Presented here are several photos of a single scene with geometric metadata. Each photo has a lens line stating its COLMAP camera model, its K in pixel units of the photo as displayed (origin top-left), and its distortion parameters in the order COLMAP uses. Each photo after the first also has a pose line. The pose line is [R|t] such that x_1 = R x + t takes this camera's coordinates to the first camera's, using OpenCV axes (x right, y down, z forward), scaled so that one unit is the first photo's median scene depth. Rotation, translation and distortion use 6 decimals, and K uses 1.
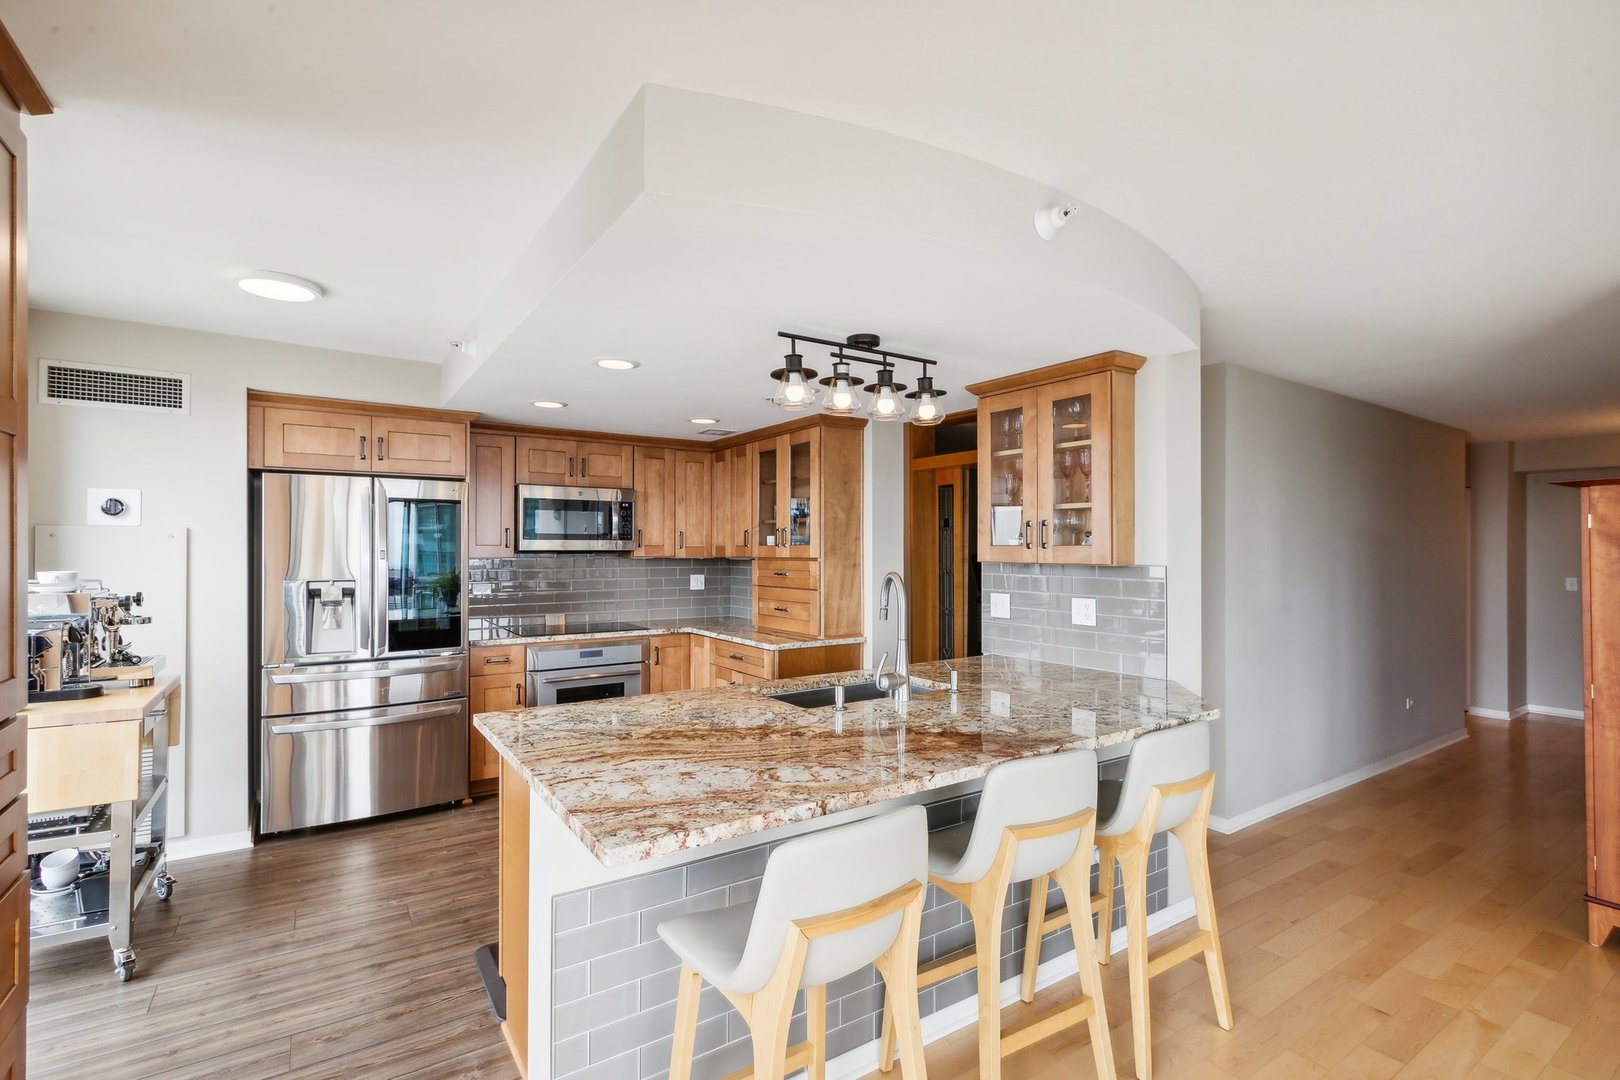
lens RADIAL K [[741.6, 0, 813.6], [0, 741.6, 552.0], [0, 0, 1]] dist [0.003172, 0.001145]
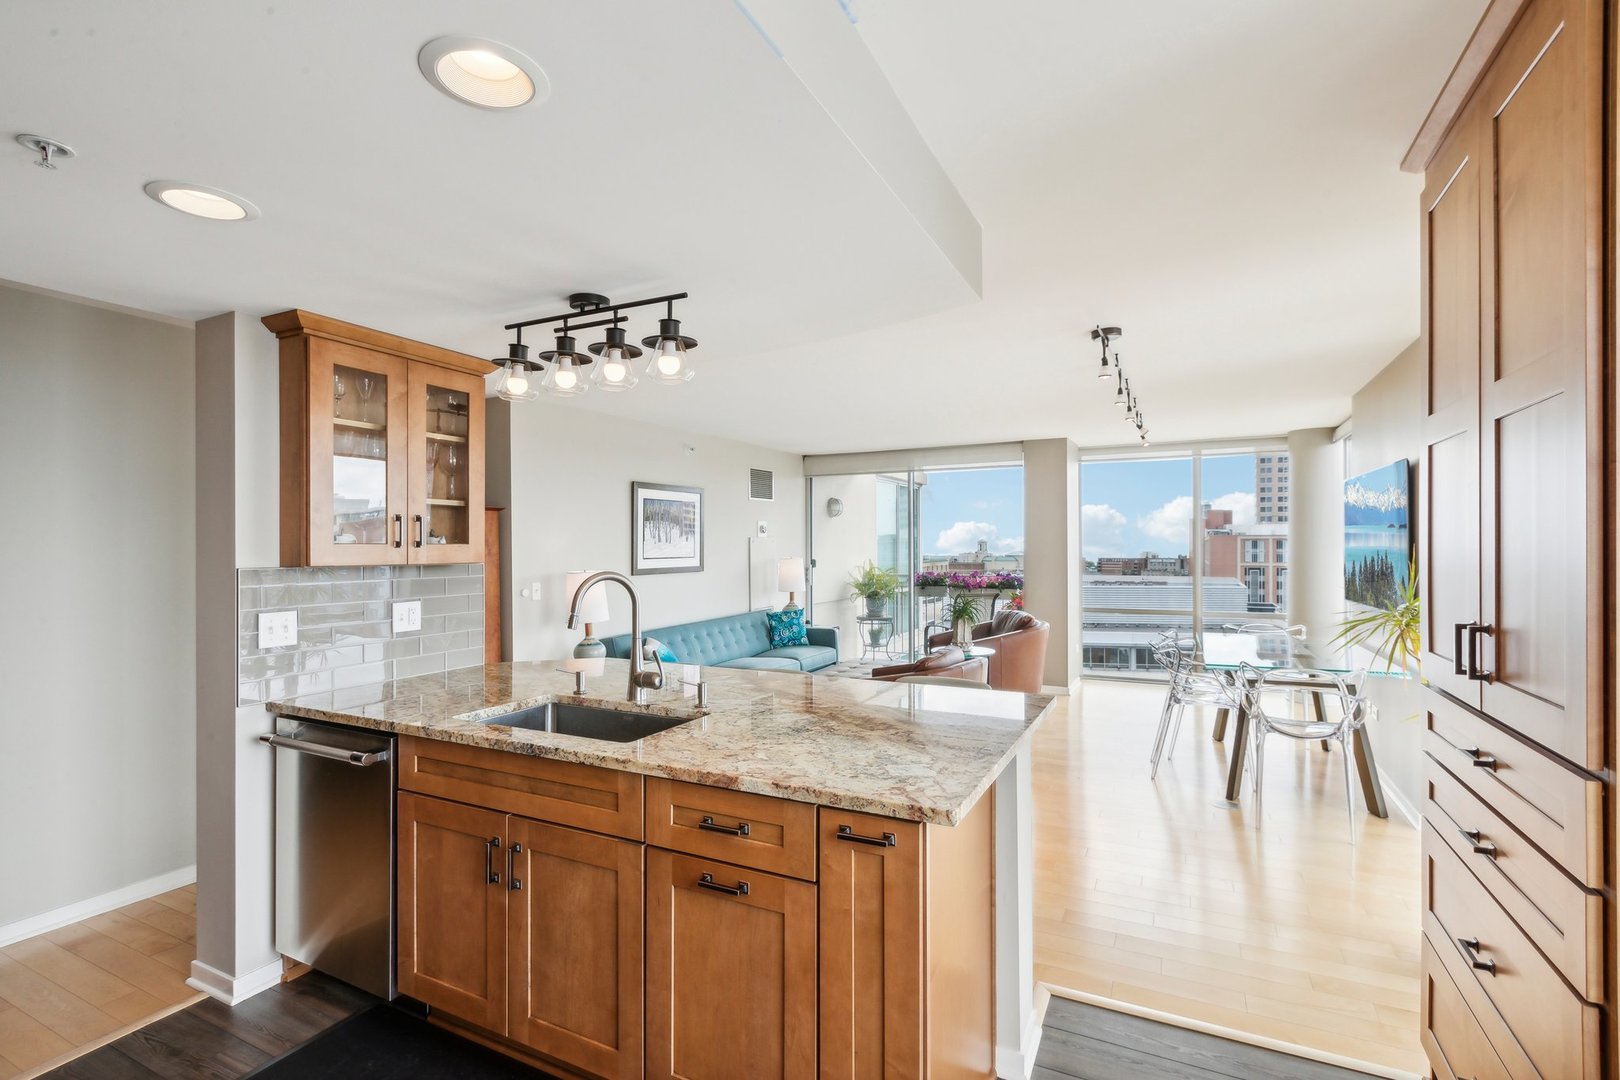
lens RADIAL K [[745.5, 0, 811.2], [0, 745.5, 542.6], [0, 0, 1]] dist [0.002652, 0.000871]
pose [[-0.486191, 0.007611, 0.873819, -0.493102], [0.007644, 0.999961, -0.004457, -0.001601], [-0.873819, 0.004513, -0.486230, 0.734291]]
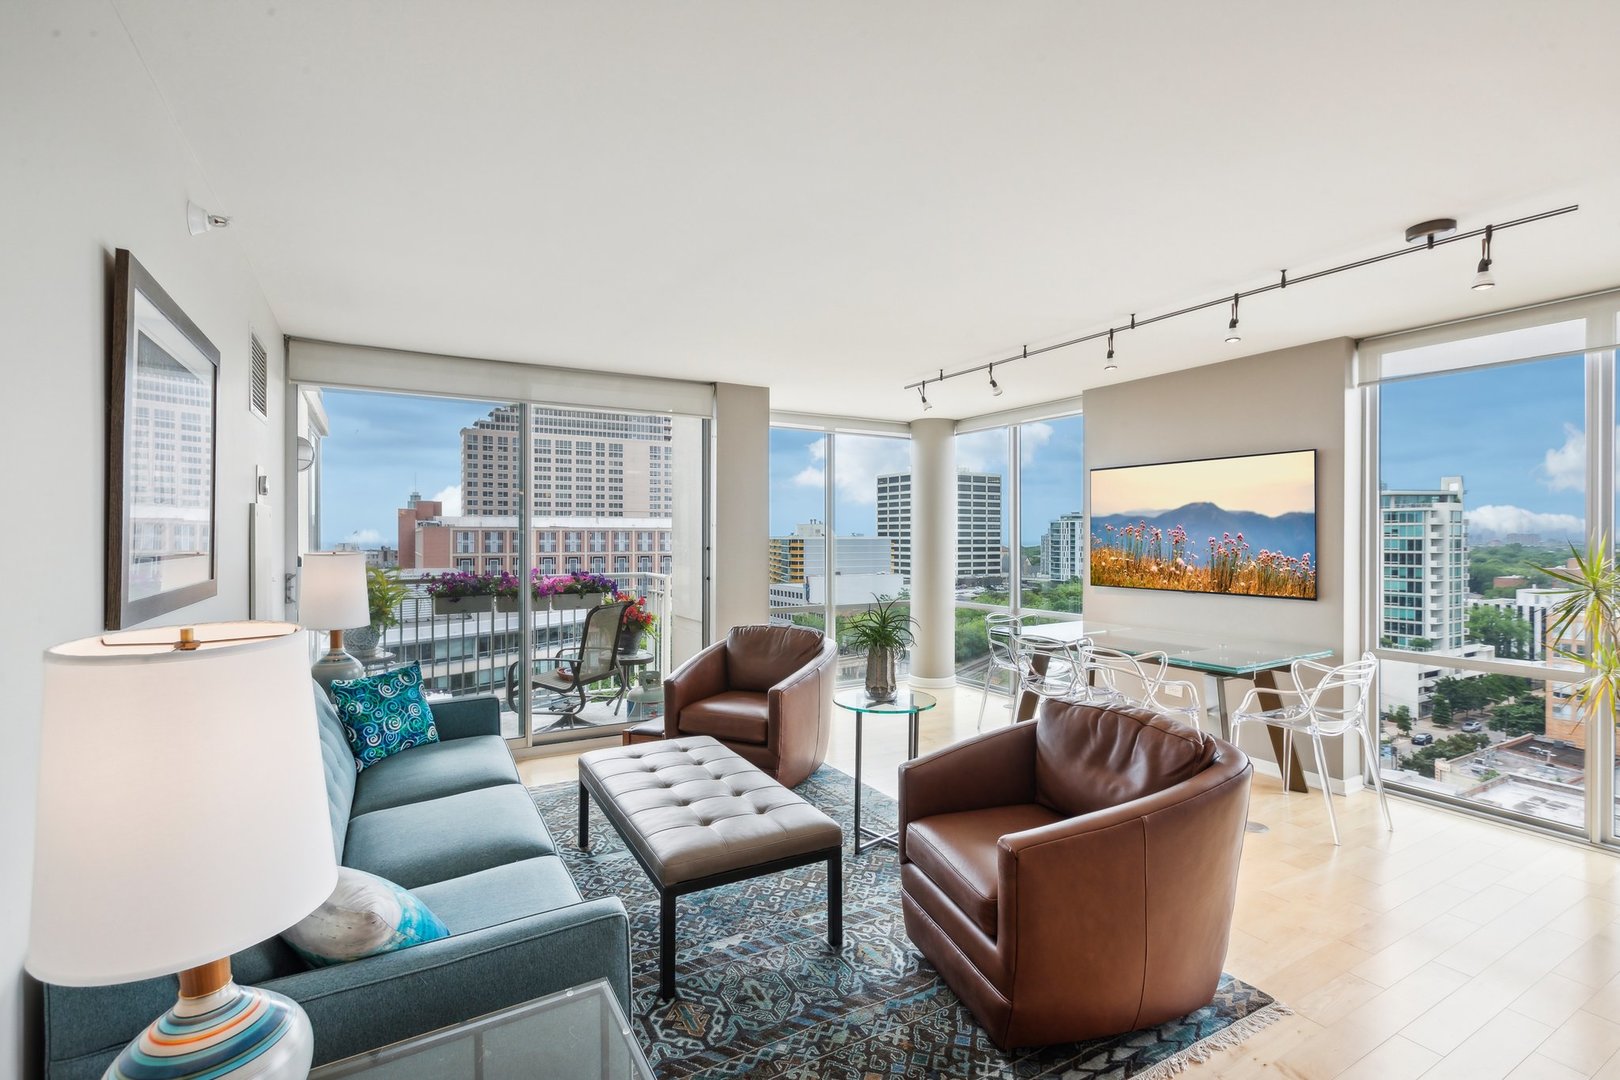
lens RADIAL K [[745.4, 0, 807.9], [0, 745.4, 541.1], [0, 0, 1]] dist [-0.001865, -0.000059]
pose [[-0.996978, 0.001396, 0.077676, 0.487853], [0.002199, 0.999945, 0.010253, 0.005522], [-0.077658, 0.010393, -0.996926, 0.672785]]
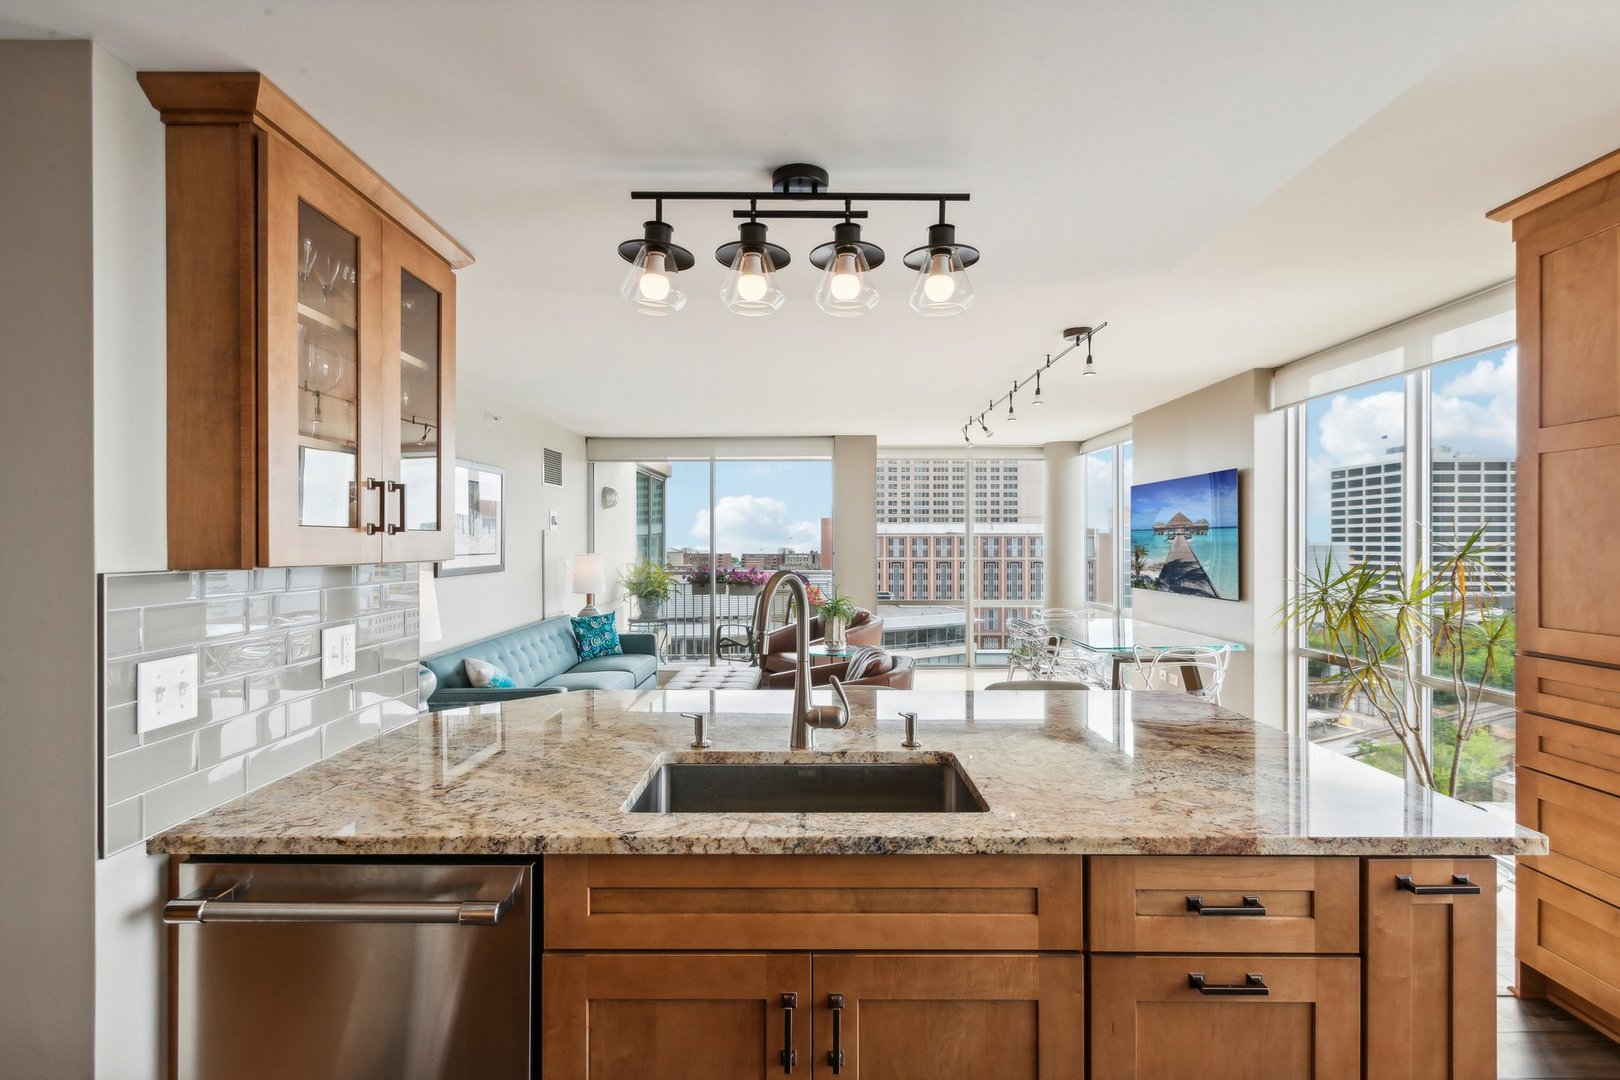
lens RADIAL K [[745.5, 0, 811.2], [0, 745.5, 542.6], [0, 0, 1]] dist [0.002652, 0.000871]
pose [[-0.825083, 0.002275, 0.565008, -0.168725], [0.004689, 0.999985, 0.002820, 0.000831], [-0.564993, 0.004976, -0.825081, 0.913061]]
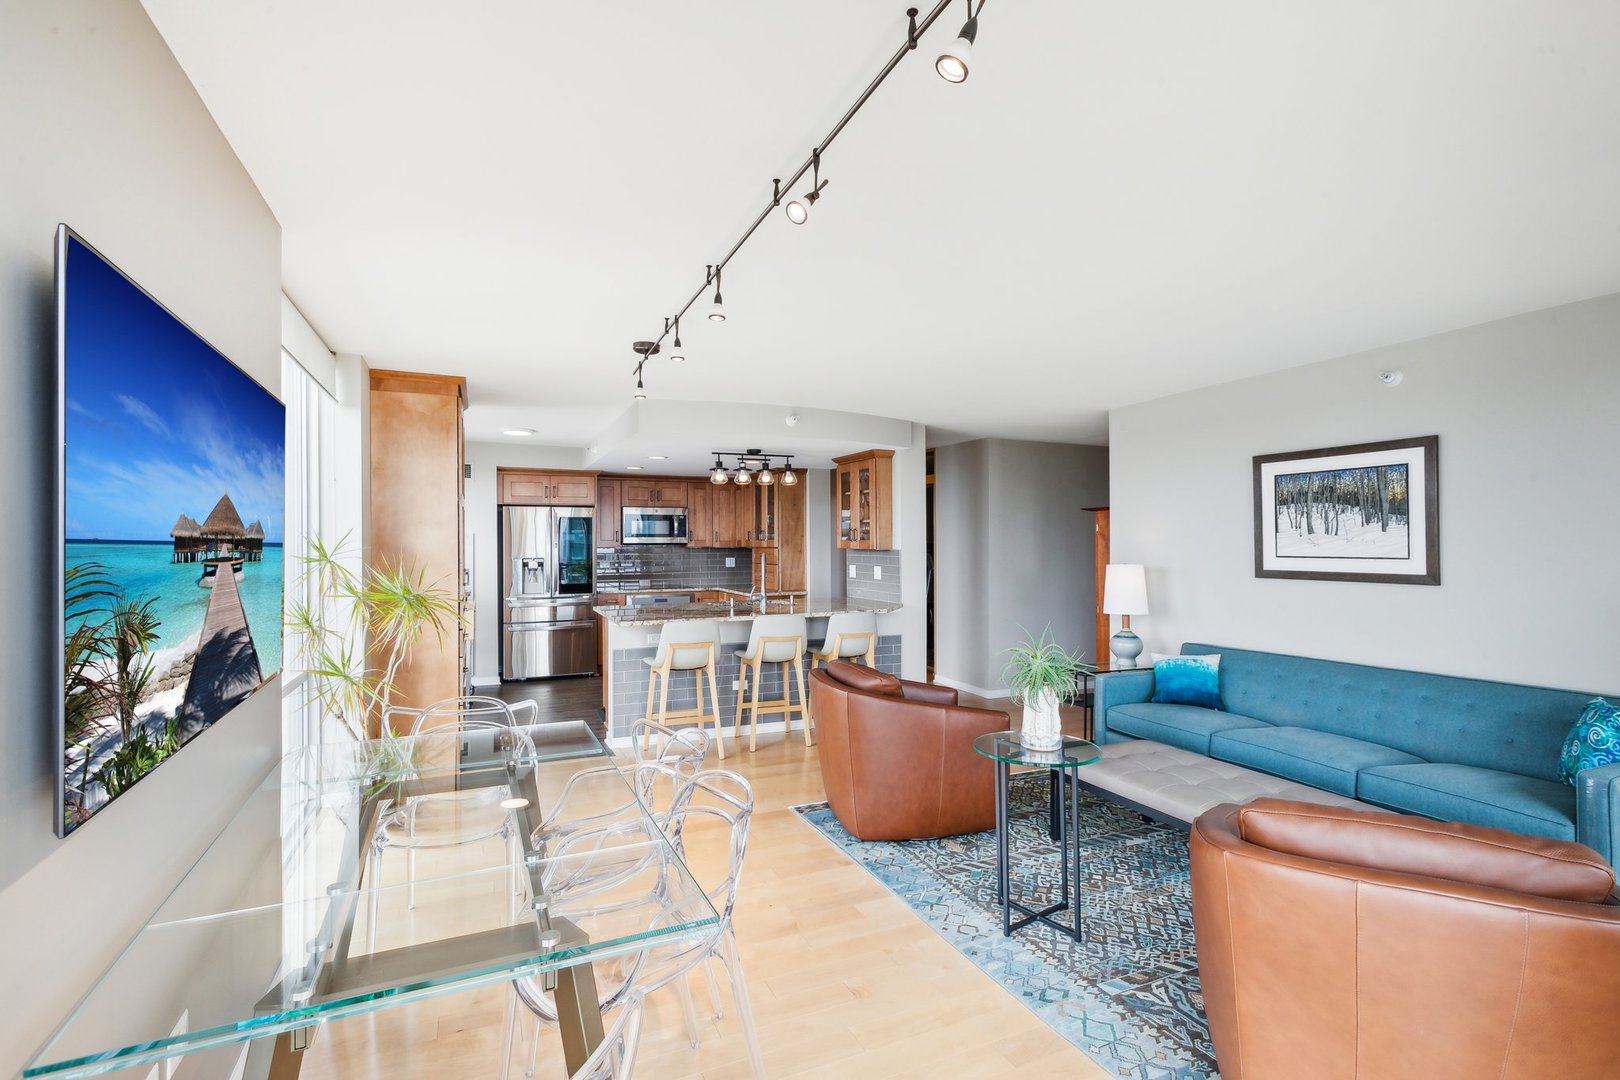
lens RADIAL K [[745.5, 0, 811.2], [0, 745.5, 542.6], [0, 0, 1]] dist [0.002652, 0.000871]
pose [[0.984904, -0.002608, -0.173084, 0.390818], [0.002342, 0.999996, -0.001742, 0.000637], [0.173088, 0.001310, 0.984905, -0.753610]]
